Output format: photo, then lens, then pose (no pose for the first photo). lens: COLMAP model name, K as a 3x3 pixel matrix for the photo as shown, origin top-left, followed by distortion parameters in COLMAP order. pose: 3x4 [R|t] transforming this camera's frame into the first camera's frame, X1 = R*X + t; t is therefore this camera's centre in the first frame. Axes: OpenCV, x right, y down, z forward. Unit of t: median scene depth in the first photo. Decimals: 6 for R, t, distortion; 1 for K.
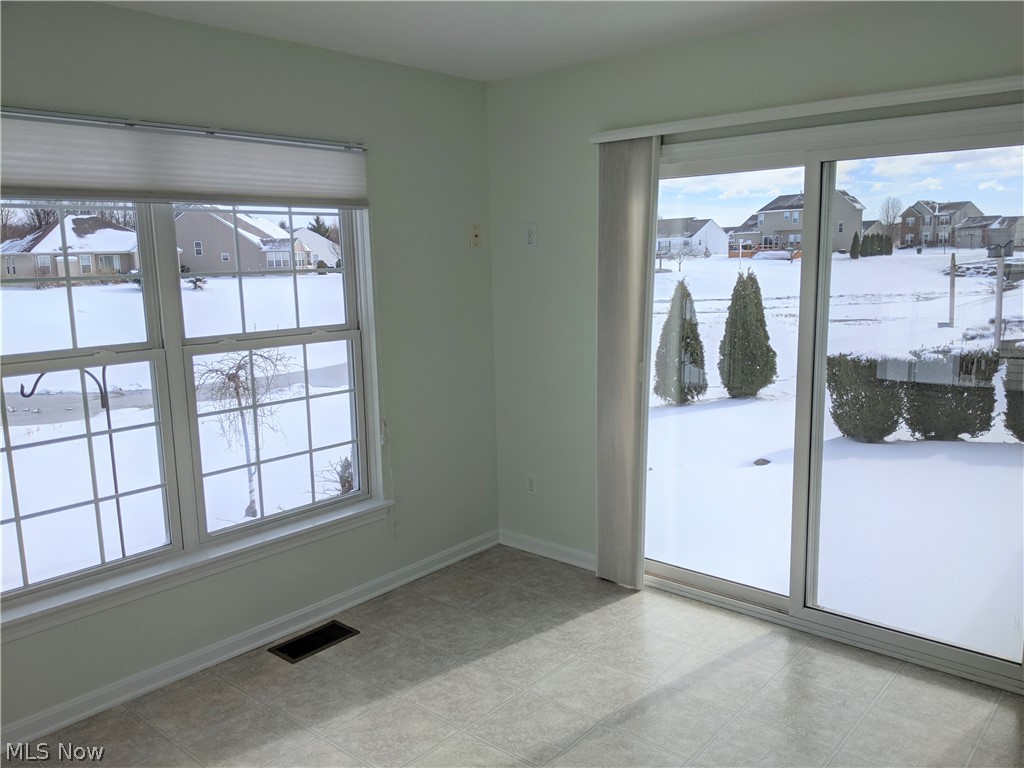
lens RADIAL K [[813.7, 0, 513.6], [0, 813.7, 386.8], [0, 0, 1]] dist [0.069437, -0.096769]
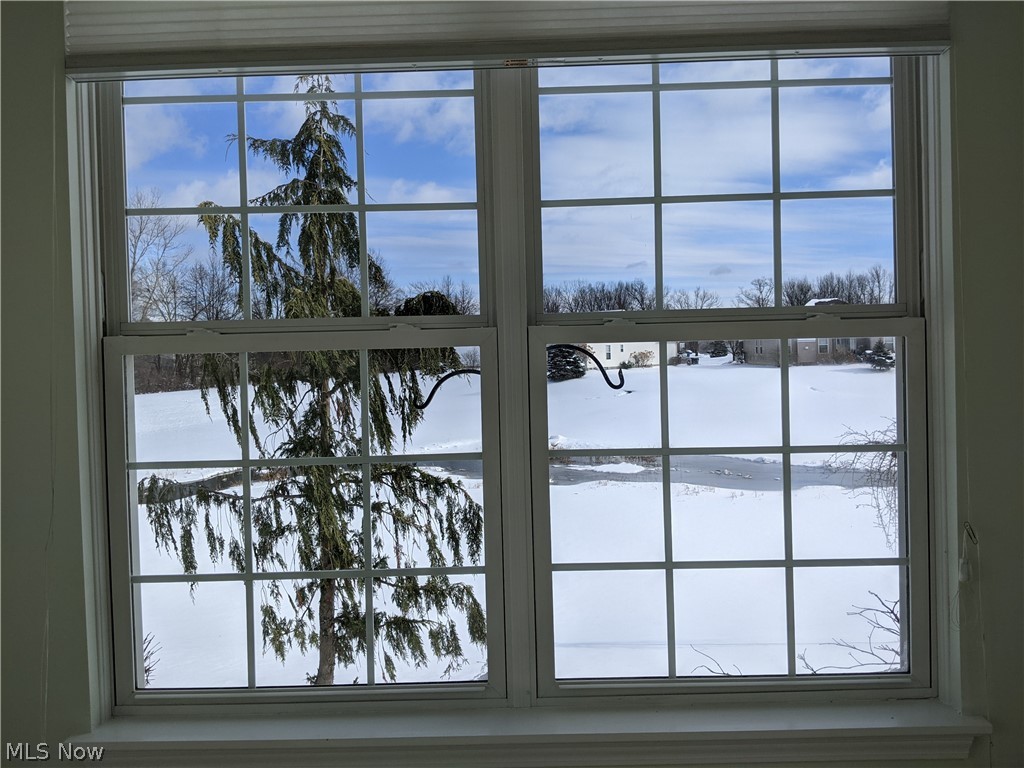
lens RADIAL K [[813.7, 0, 523.1], [0, 813.7, 361.2], [0, 0, 1]] dist [0.069437, -0.096769]
pose [[0.666775, 0.009719, -0.745196, 0.004773], [-0.109204, 0.990396, -0.084795, 0.018225], [0.737215, 0.137917, 0.661433, 0.524837]]
